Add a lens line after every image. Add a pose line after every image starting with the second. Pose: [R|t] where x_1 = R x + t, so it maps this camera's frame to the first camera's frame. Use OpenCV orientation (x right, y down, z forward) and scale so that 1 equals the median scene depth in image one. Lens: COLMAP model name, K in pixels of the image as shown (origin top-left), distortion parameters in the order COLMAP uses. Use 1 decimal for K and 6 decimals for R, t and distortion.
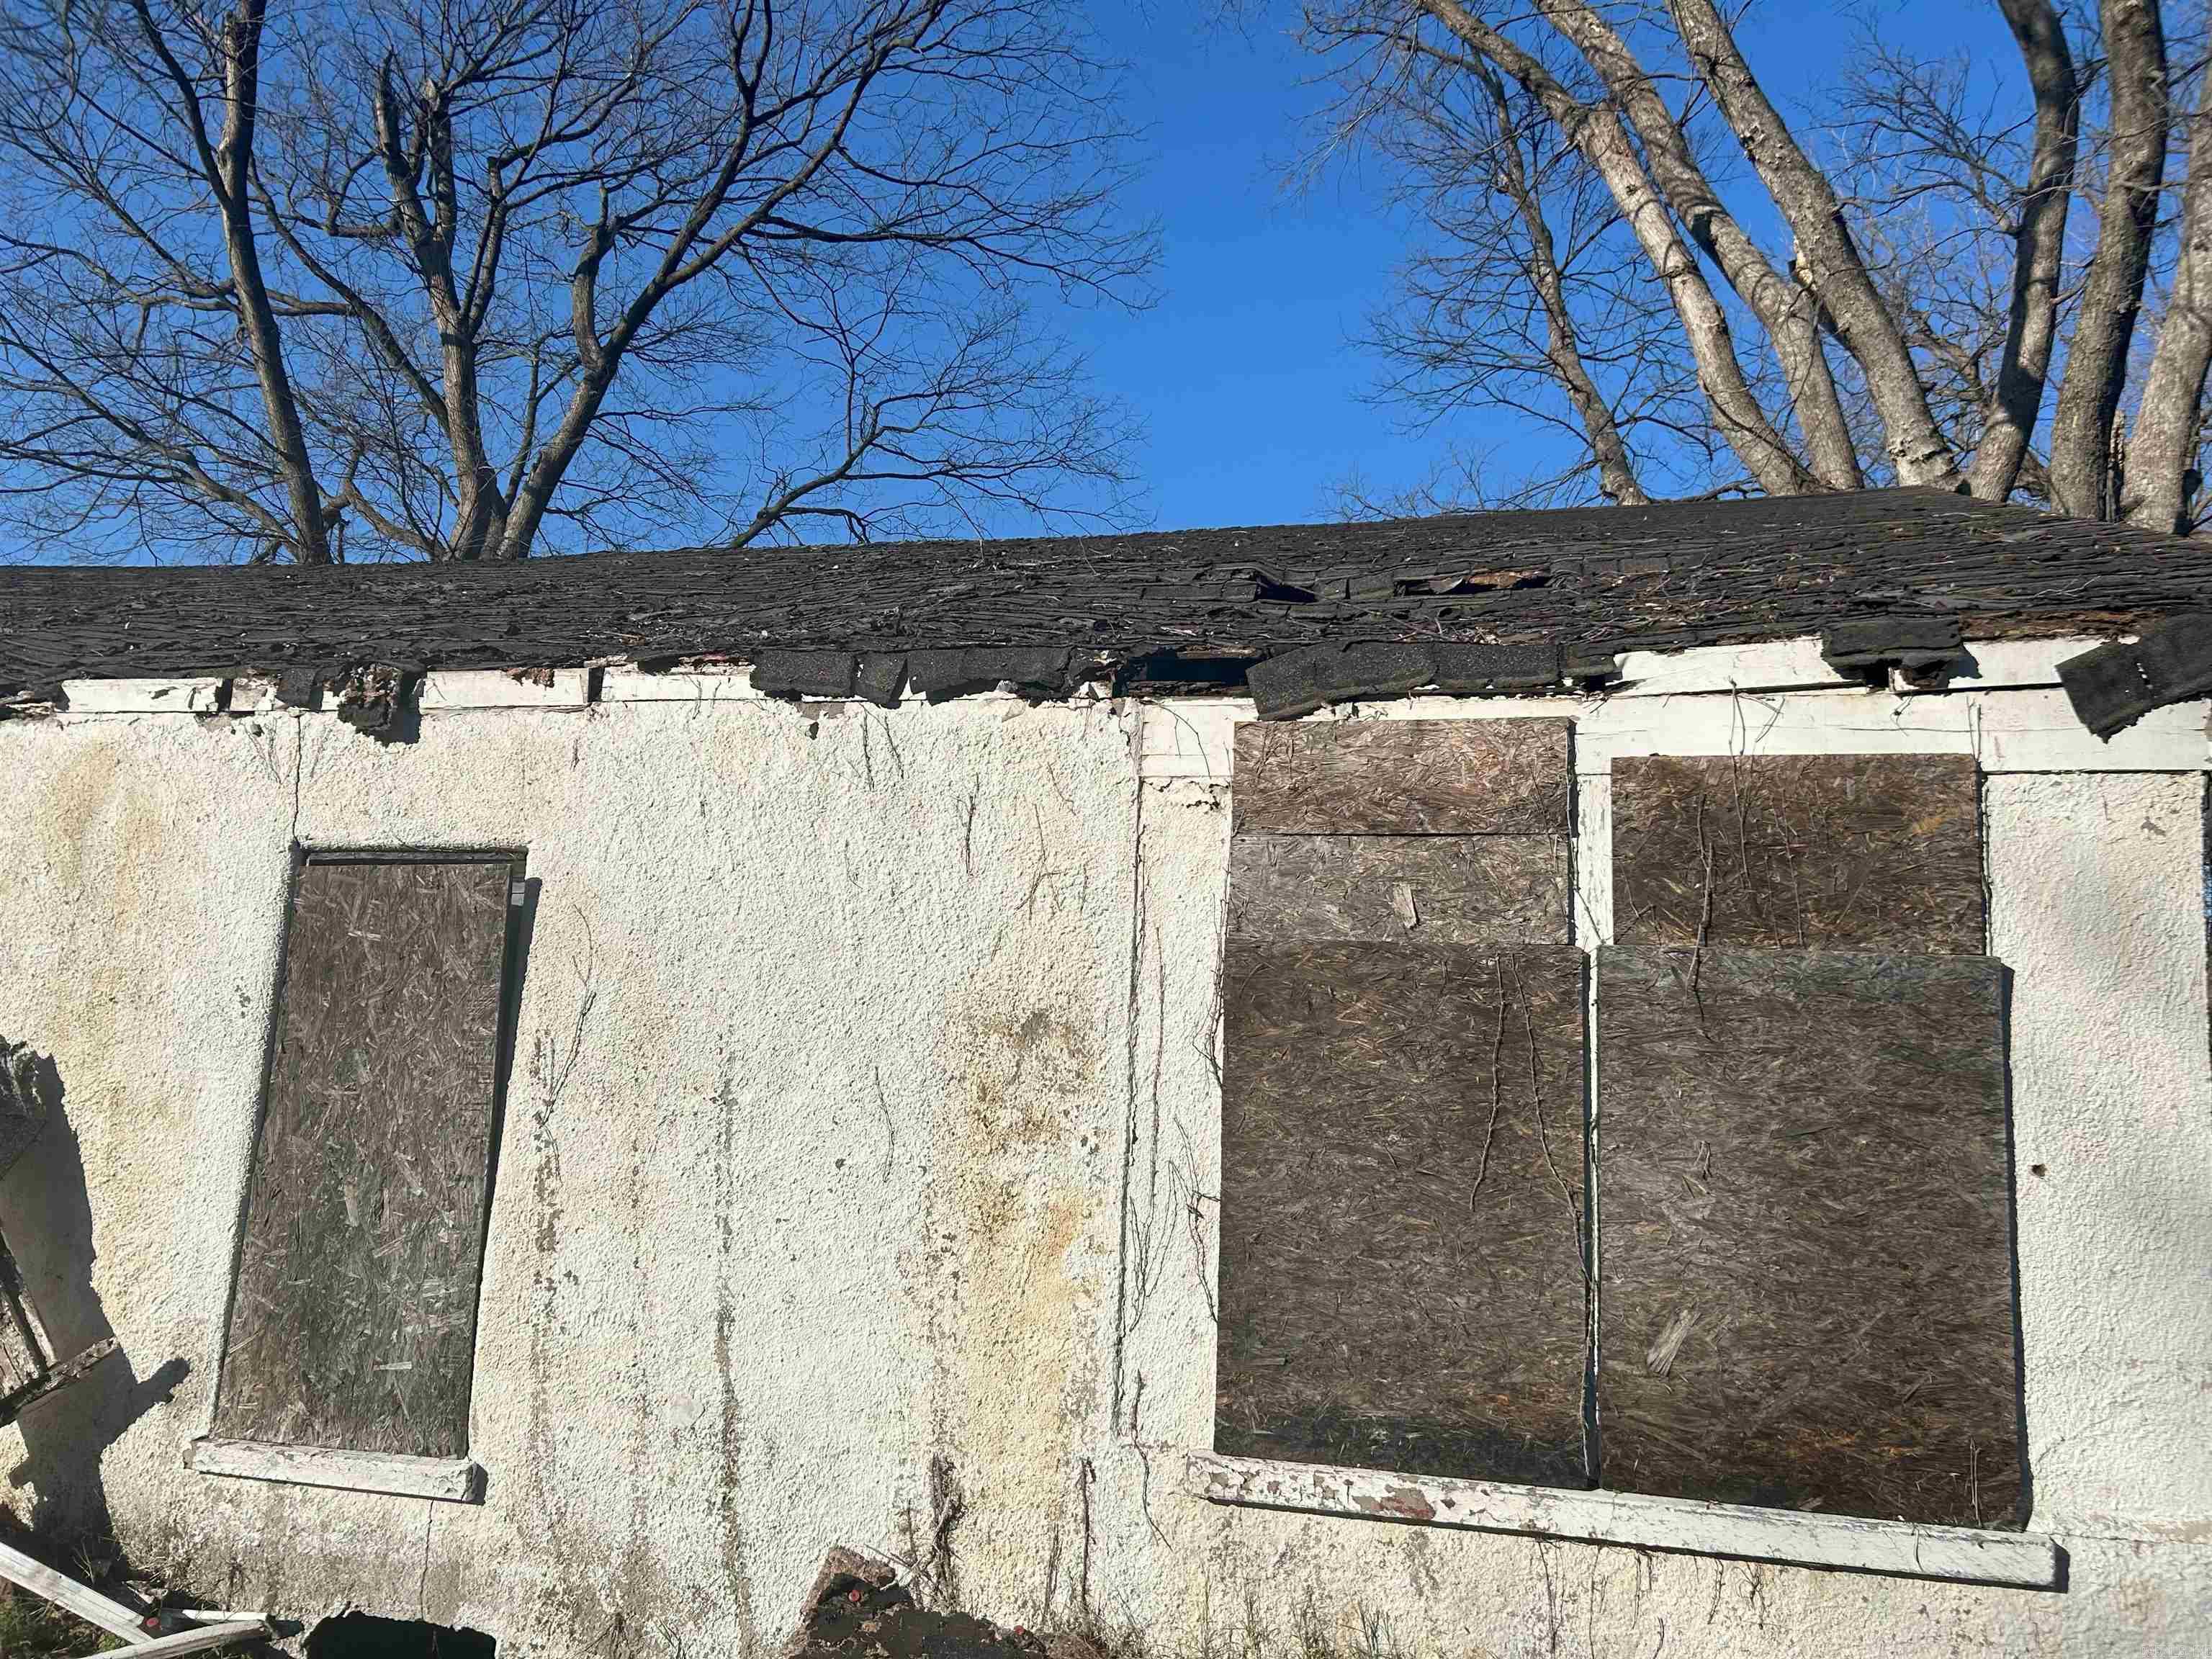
lens RADIAL K [[1658.2, 0, 1100.8], [0, 1658.2, 843.6], [0, 0, 1]] dist [0.049412, -0.055972]
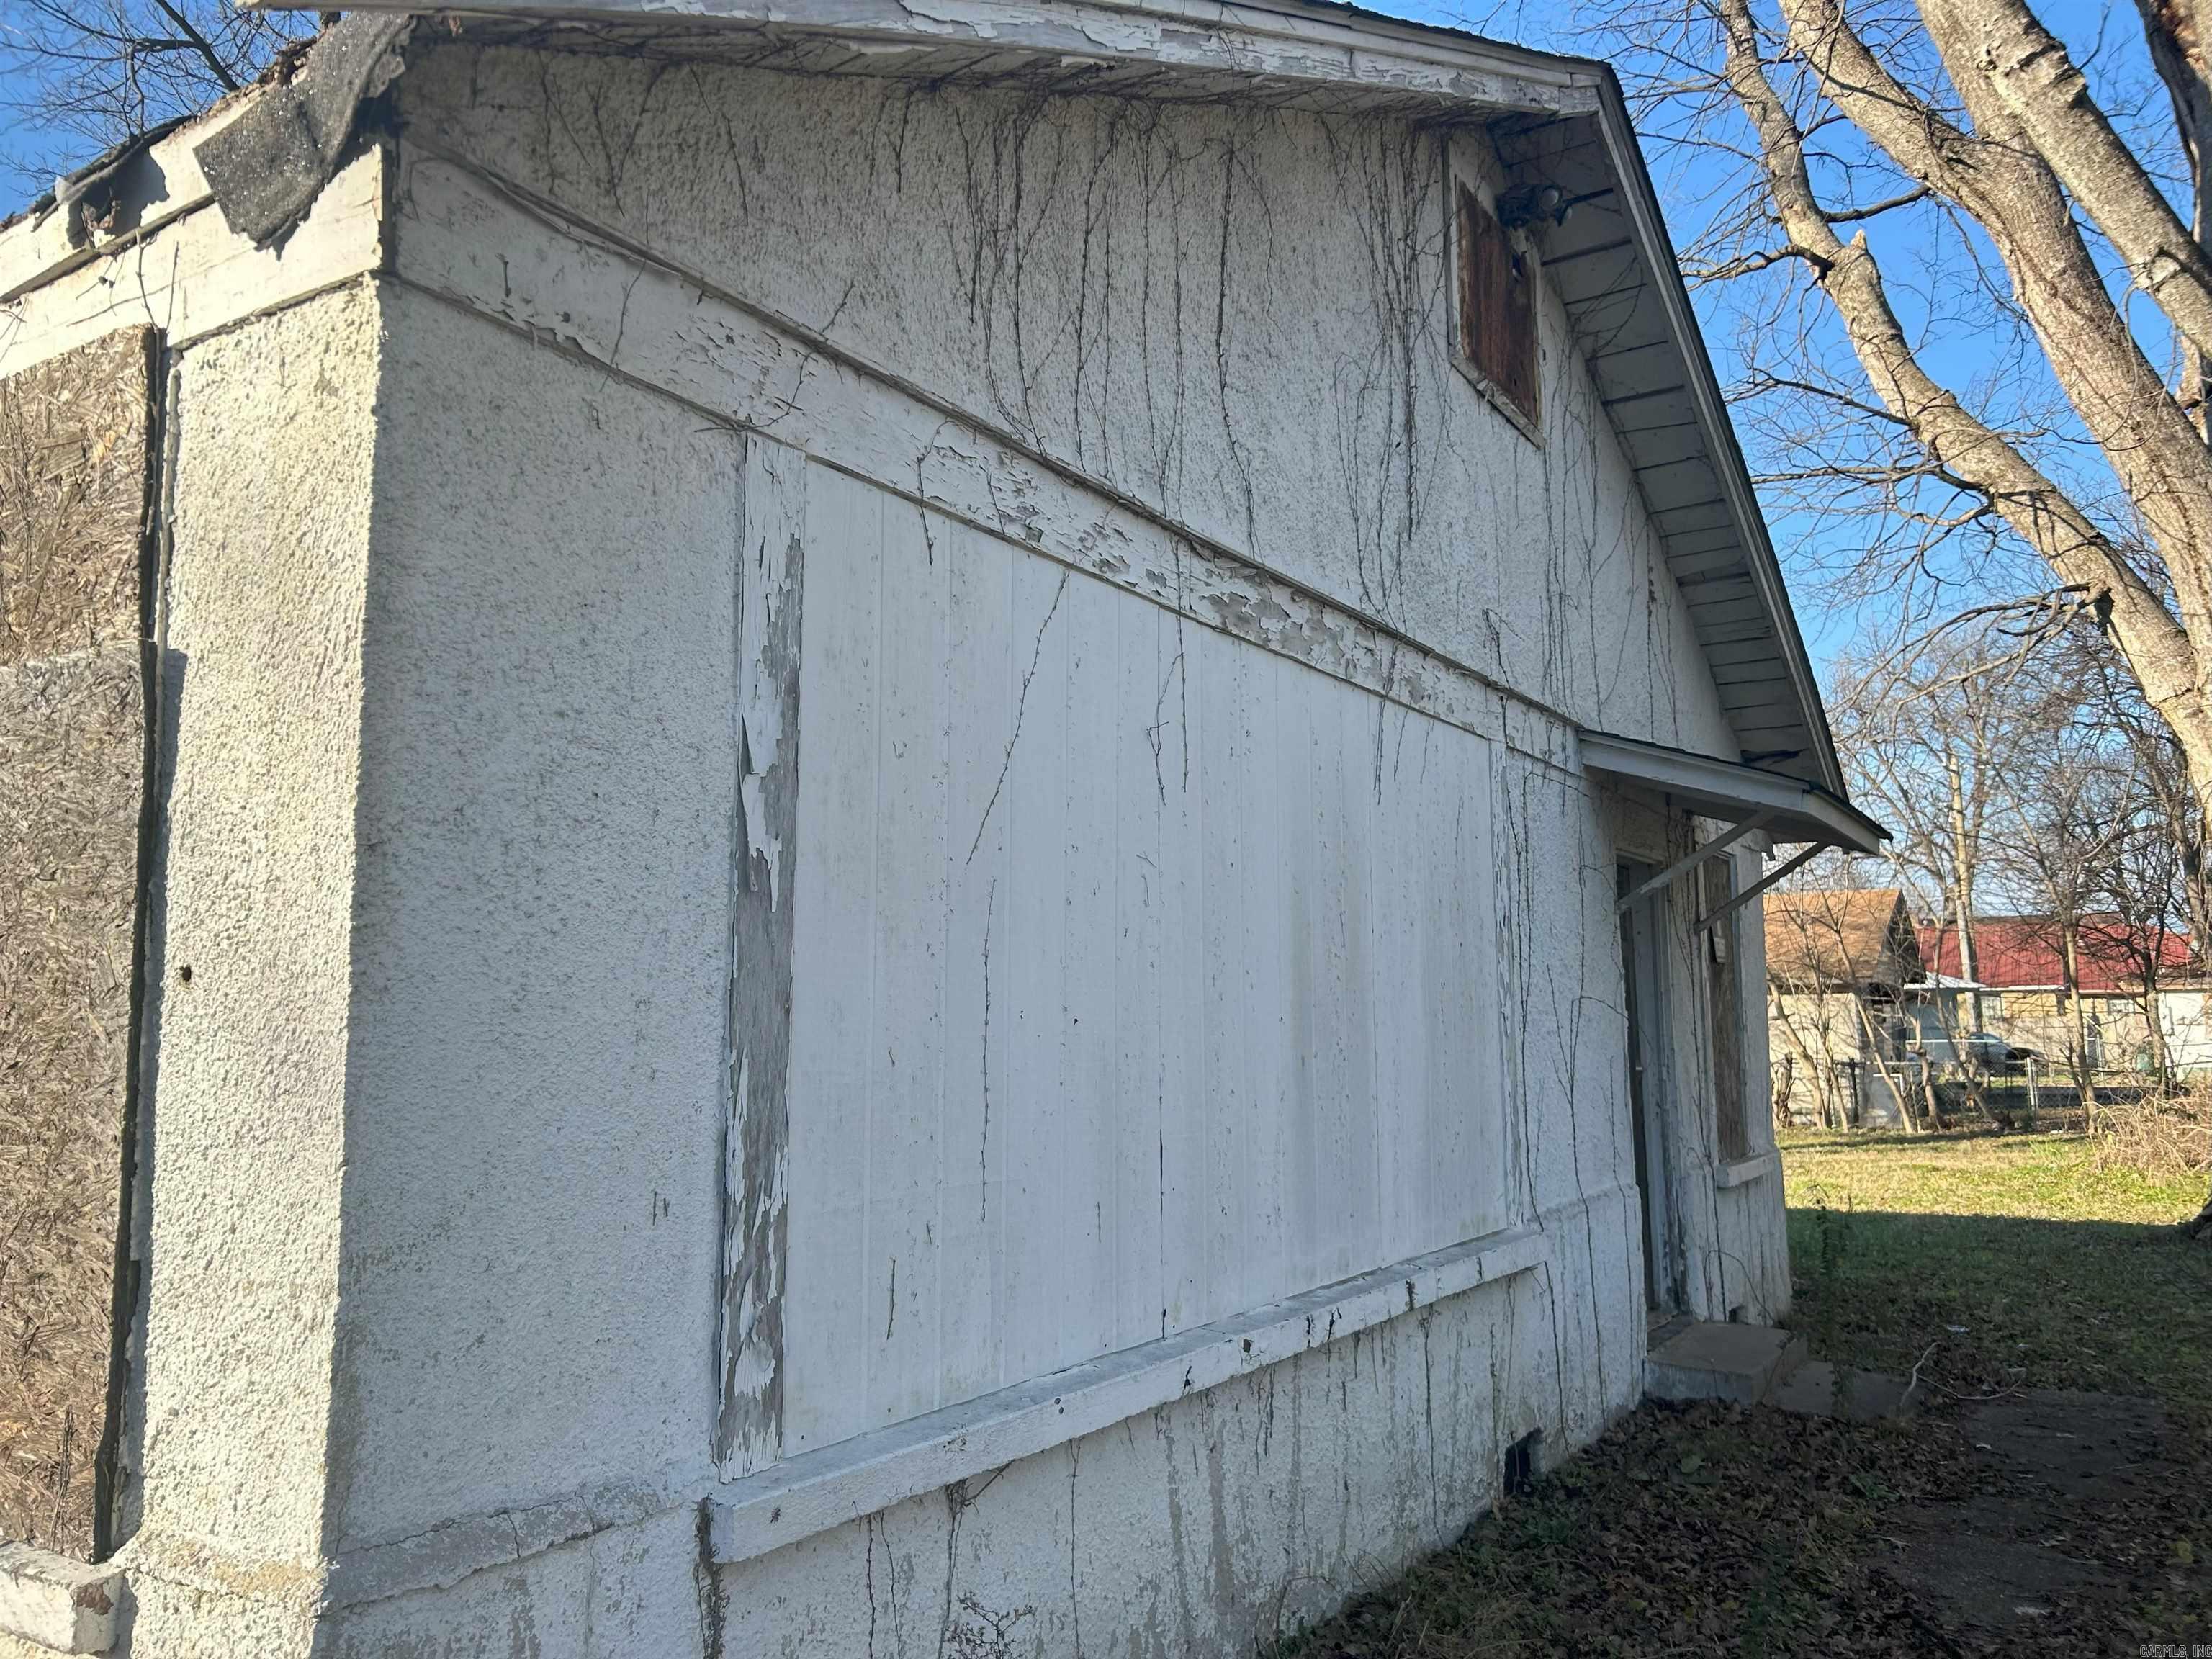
lens RADIAL K [[1658.2, 0, 1102.6], [0, 1658.2, 815.5], [0, 0, 1]] dist [0.049412, -0.055972]
pose [[0.941604, -0.093641, -0.323439, 1.074836], [0.102743, 0.994646, 0.011141, 0.164406], [0.320664, -0.043721, 0.946183, 0.531131]]
